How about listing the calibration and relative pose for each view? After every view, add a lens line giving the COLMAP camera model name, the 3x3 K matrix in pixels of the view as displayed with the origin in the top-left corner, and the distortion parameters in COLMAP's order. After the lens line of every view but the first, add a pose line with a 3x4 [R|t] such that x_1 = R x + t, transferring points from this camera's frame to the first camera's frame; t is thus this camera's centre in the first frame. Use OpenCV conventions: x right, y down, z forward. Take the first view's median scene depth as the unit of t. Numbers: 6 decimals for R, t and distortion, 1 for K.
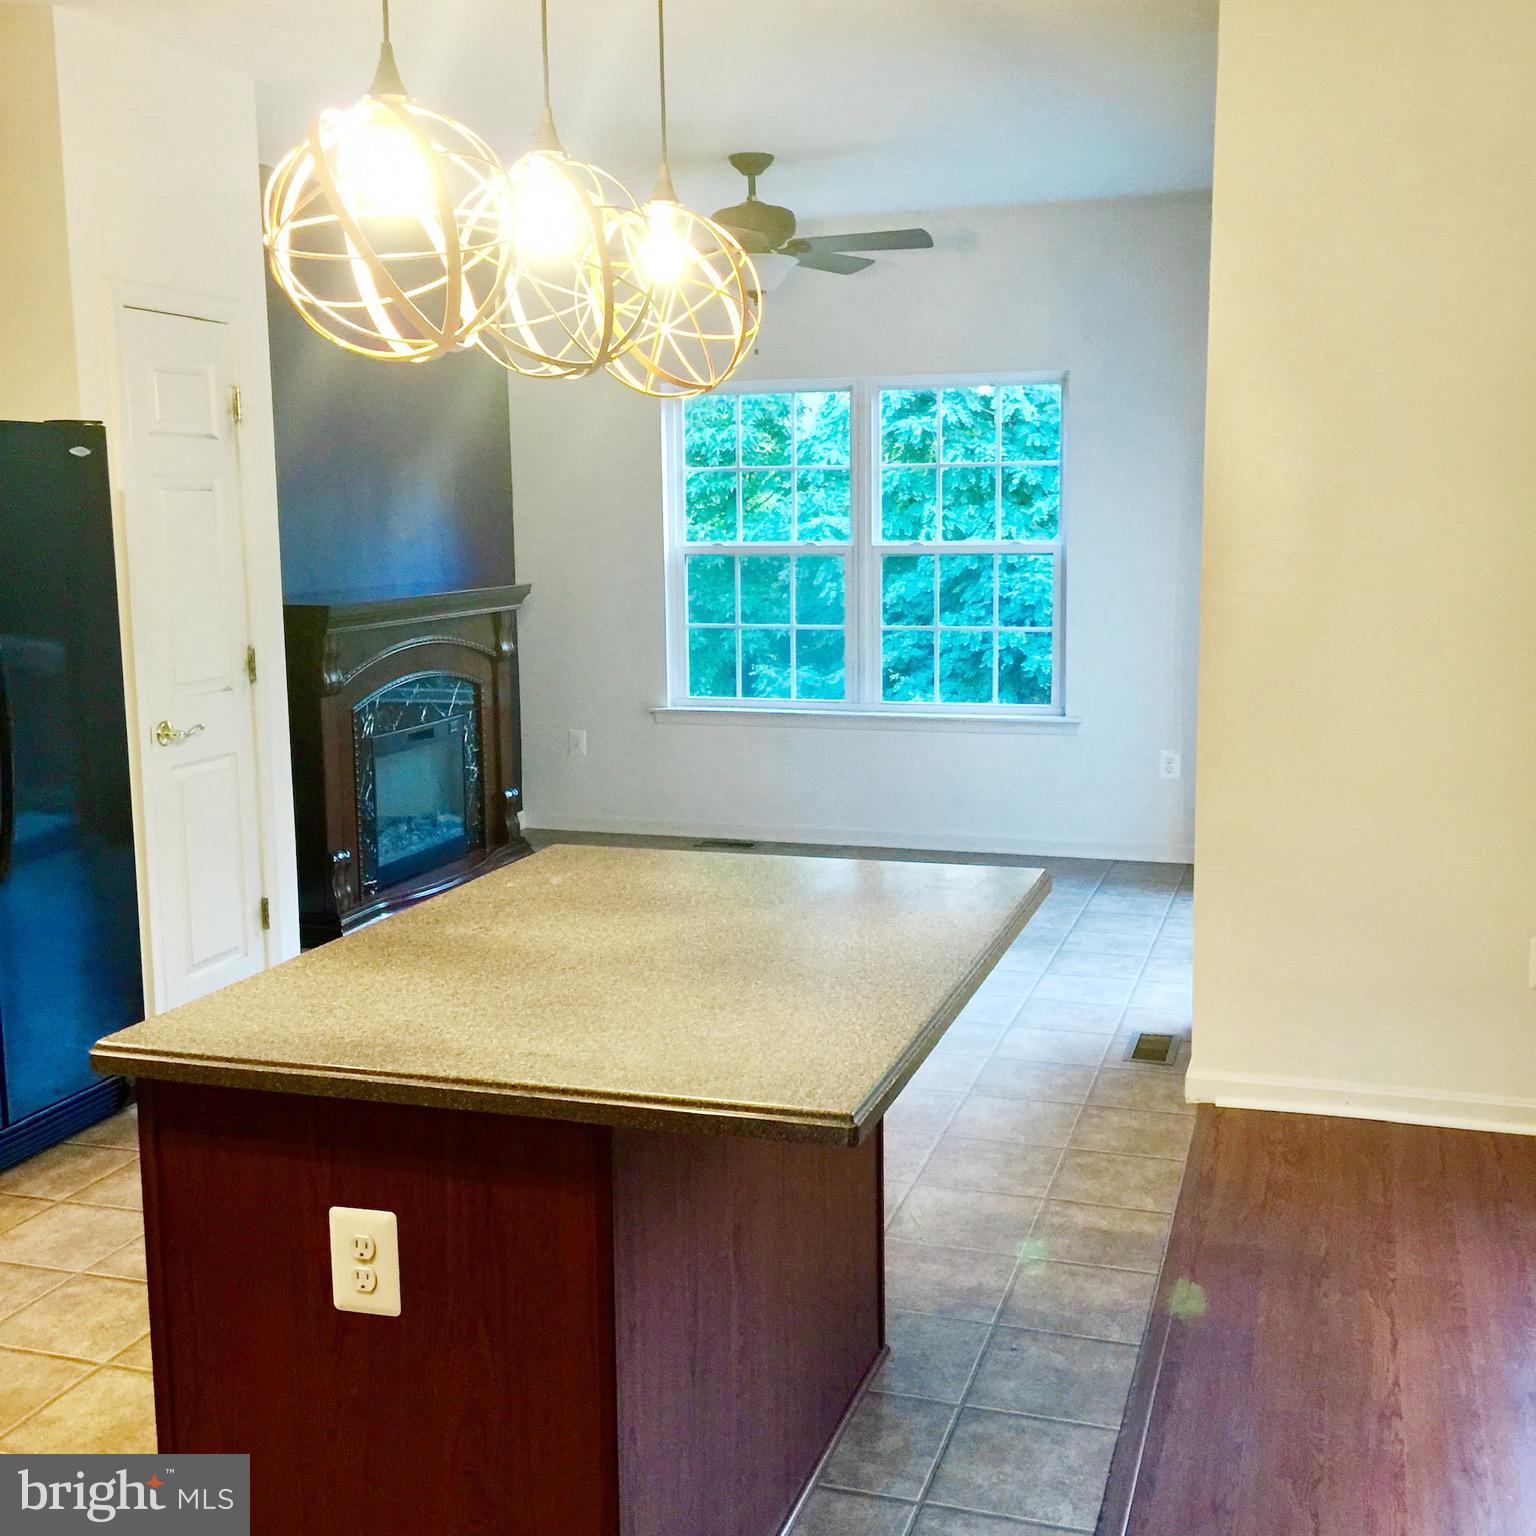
lens RADIAL K [[1736.0, 0, 783.8], [0, 1736.0, 784.3], [0, 0, 1]] dist [0.029608, 0.000000]
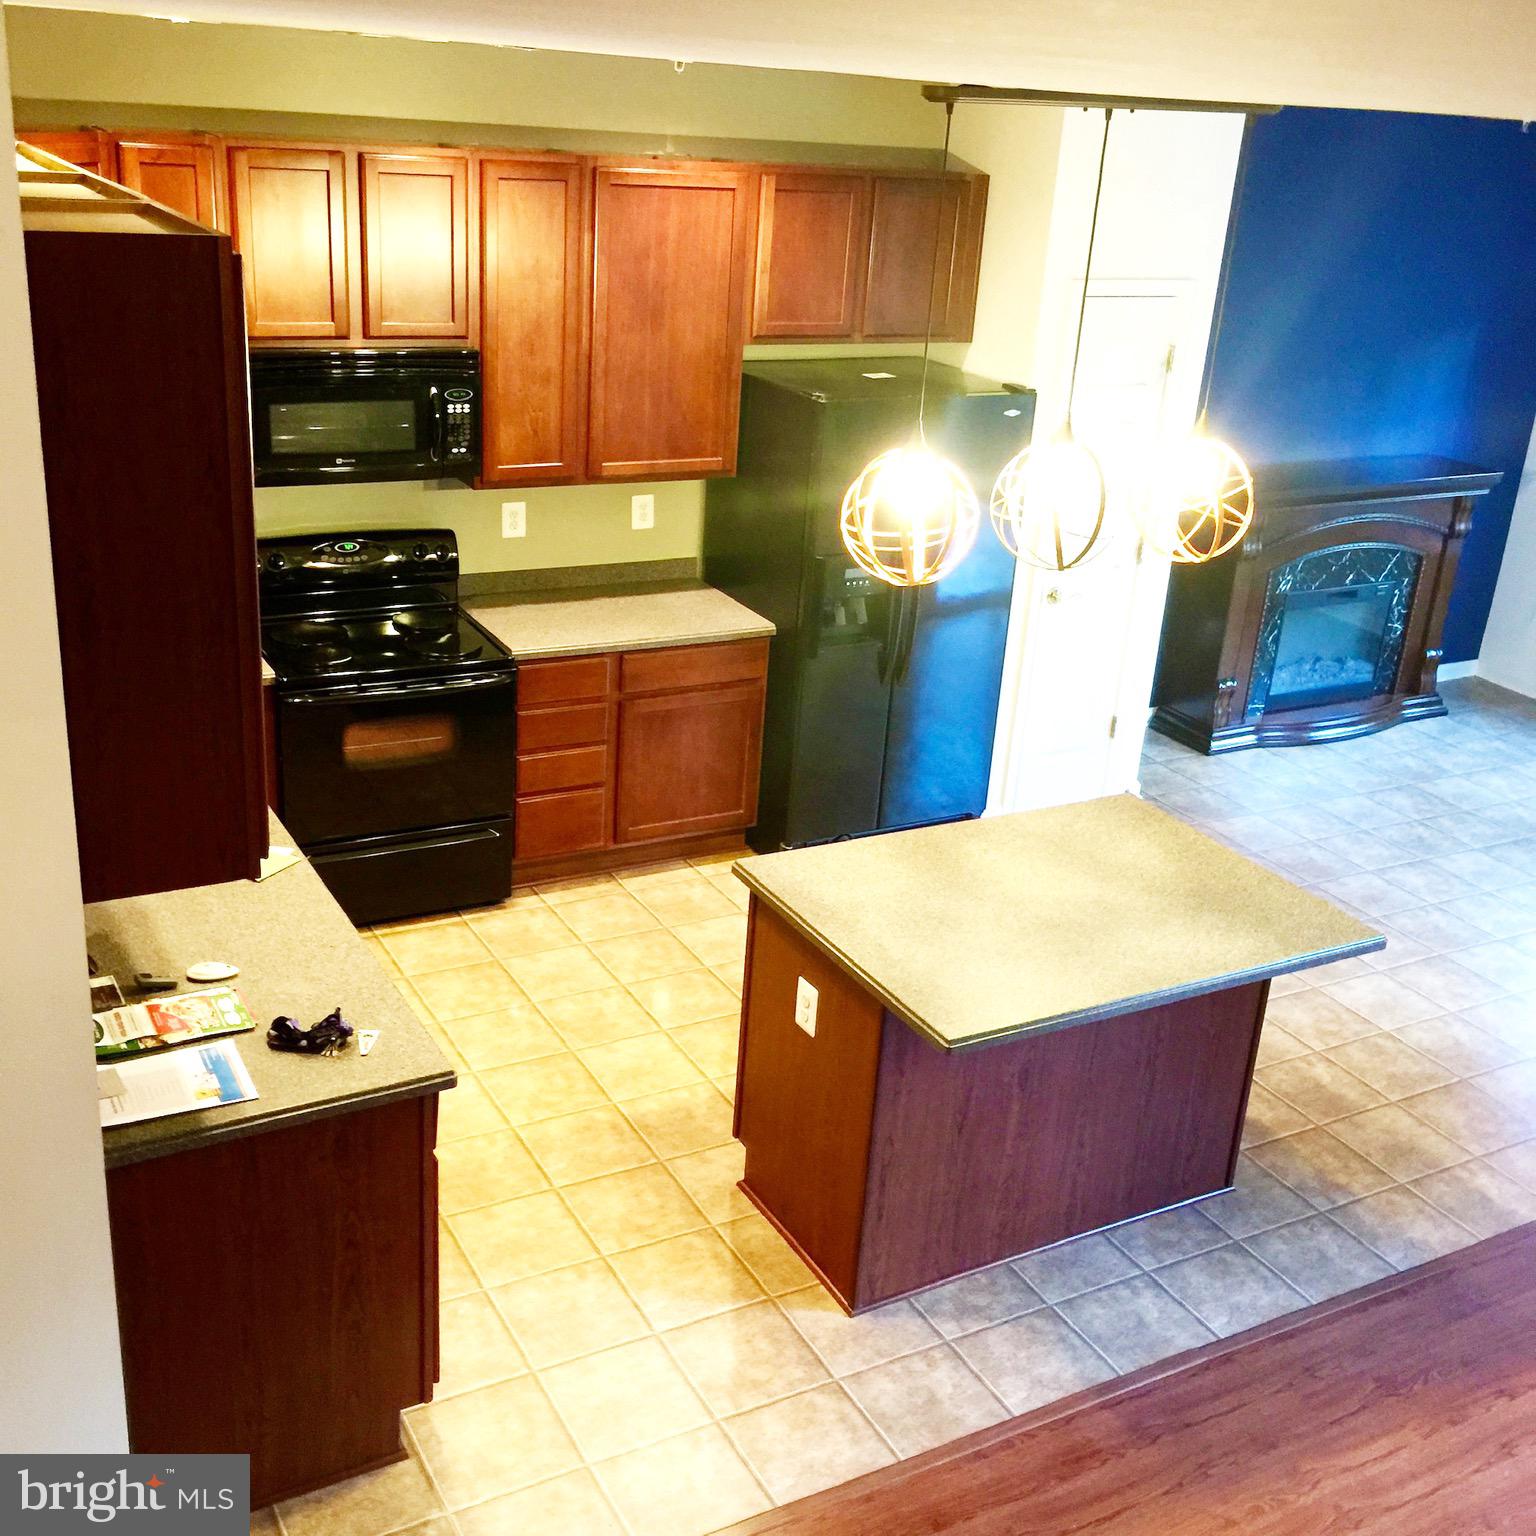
lens RADIAL K [[1736.0, 0, 758.5], [0, 1736.0, 759.9], [0, 0, 1]] dist [0.029608, 0.000000]
pose [[0.730762, 0.302780, -0.611810, 0.278358], [-0.181338, 0.950152, 0.253628, -0.160794], [0.658106, -0.074397, 0.749241, -0.170500]]
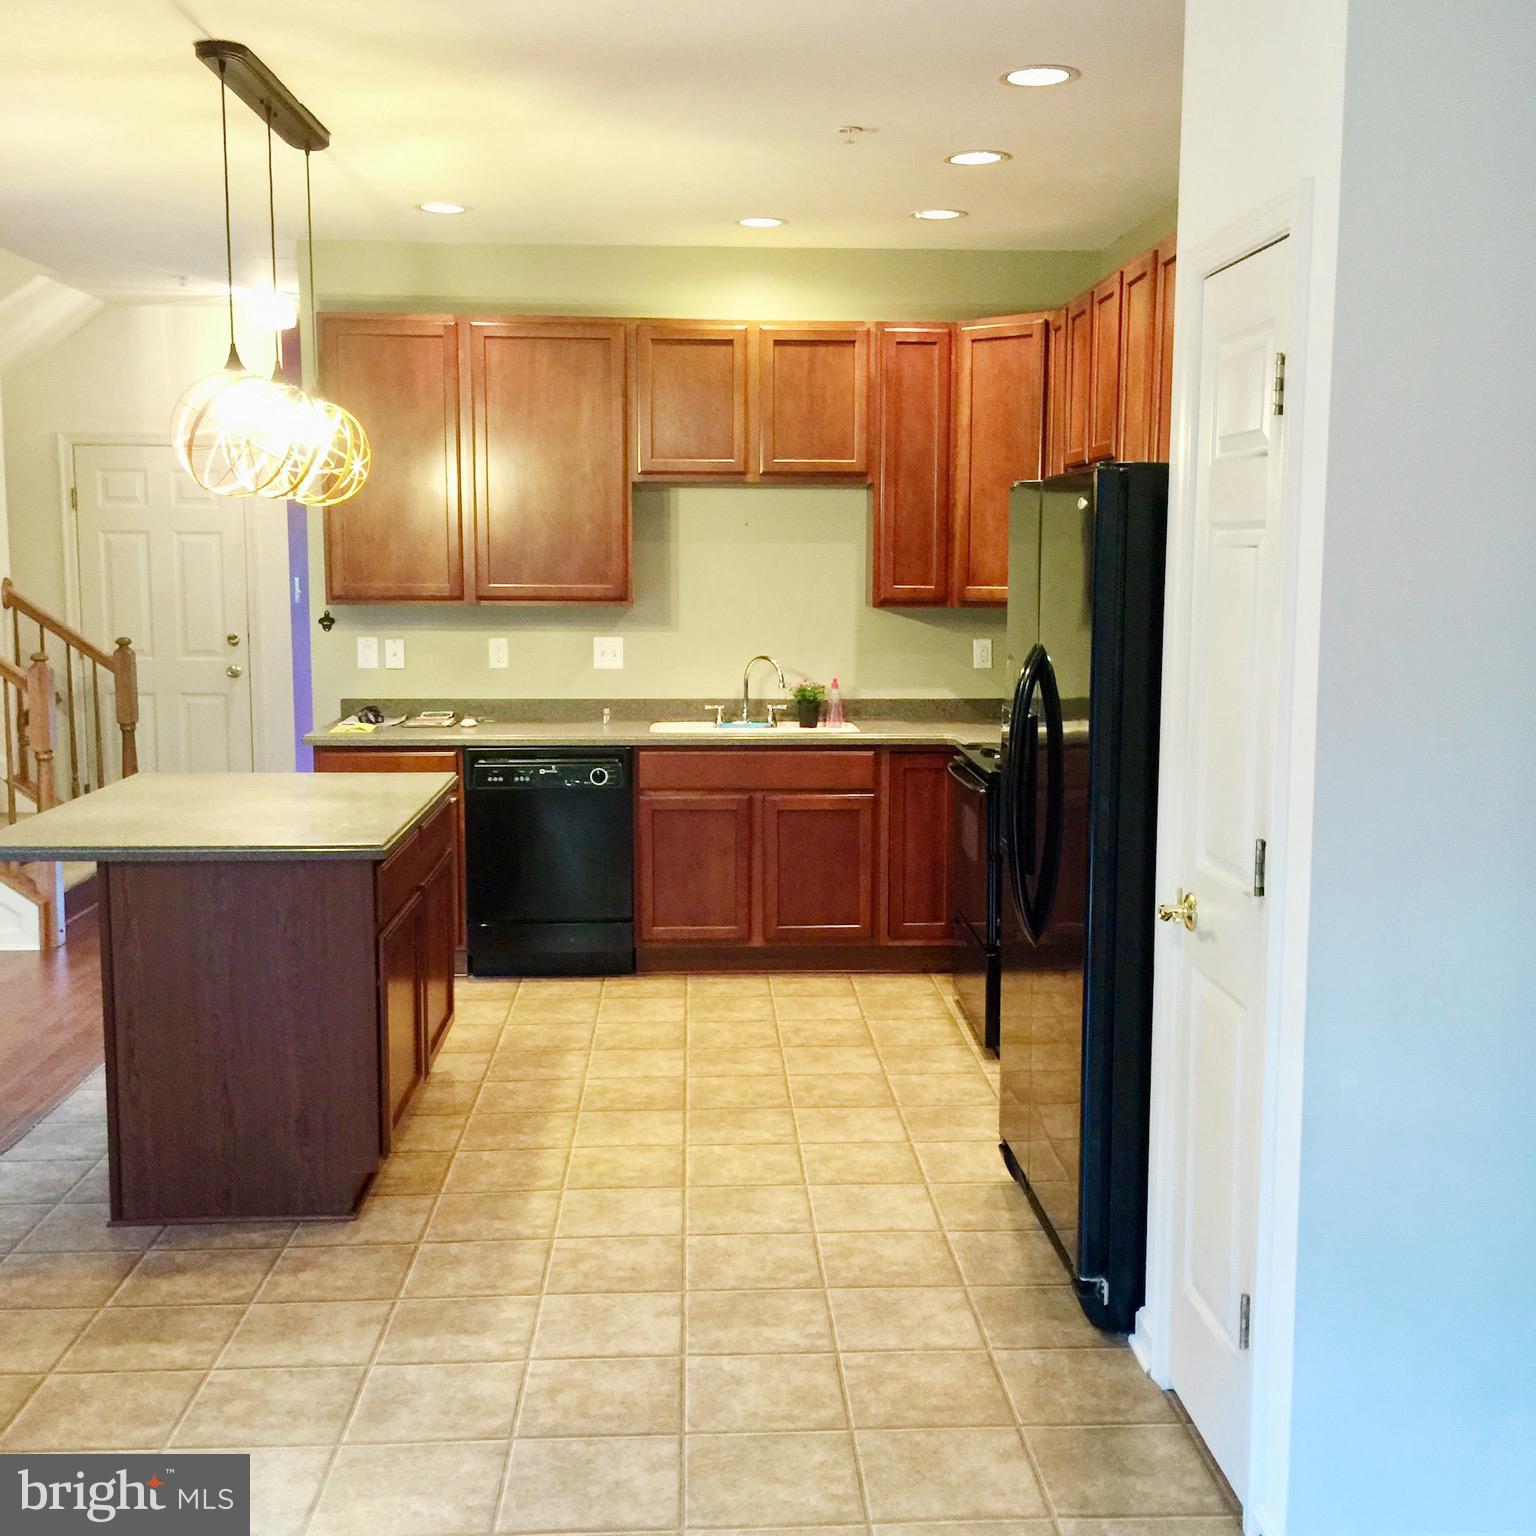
lens RADIAL K [[1736.0, 0, 767.7], [0, 1736.0, 774.4], [0, 0, 1]] dist [0.029608, 0.000000]
pose [[-0.935161, 0.050967, -0.350537, 0.031449], [-0.057057, 0.954999, 0.291071, -0.193496], [0.349597, 0.292199, -0.890169, 1.049519]]
